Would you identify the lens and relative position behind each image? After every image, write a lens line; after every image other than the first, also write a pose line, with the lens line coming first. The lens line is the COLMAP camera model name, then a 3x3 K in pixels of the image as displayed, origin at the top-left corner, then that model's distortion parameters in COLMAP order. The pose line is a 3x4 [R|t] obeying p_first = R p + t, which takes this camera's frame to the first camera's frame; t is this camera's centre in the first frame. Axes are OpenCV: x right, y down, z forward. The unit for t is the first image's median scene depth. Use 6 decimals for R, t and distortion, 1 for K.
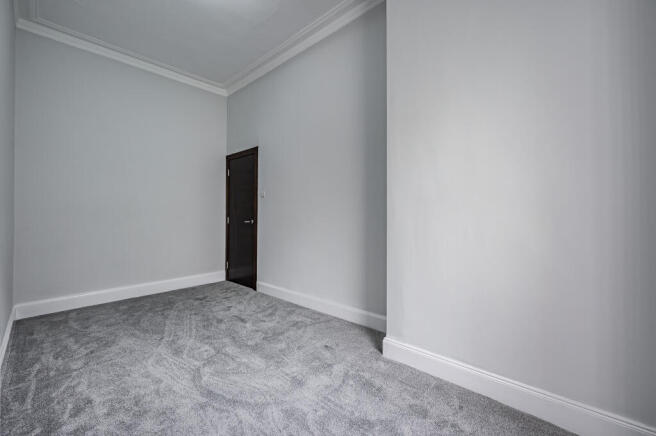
lens RADIAL K [[271.9, 0, 327.7], [0, 271.9, 219.2], [0, 0, 1]] dist [-0.010696, 0.000568]
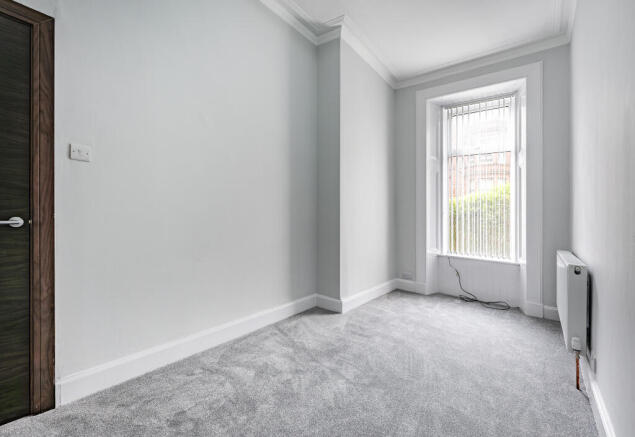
lens RADIAL K [[273.1, 0, 317.2], [0, 273.1, 220.3], [0, 0, 1]] dist [0.001745, 0.000025]
pose [[-0.073299, -0.004332, 0.997301, -0.899446], [-0.007196, 0.999967, 0.003814, 0.002831], [-0.997284, -0.006897, -0.073328, 0.910451]]
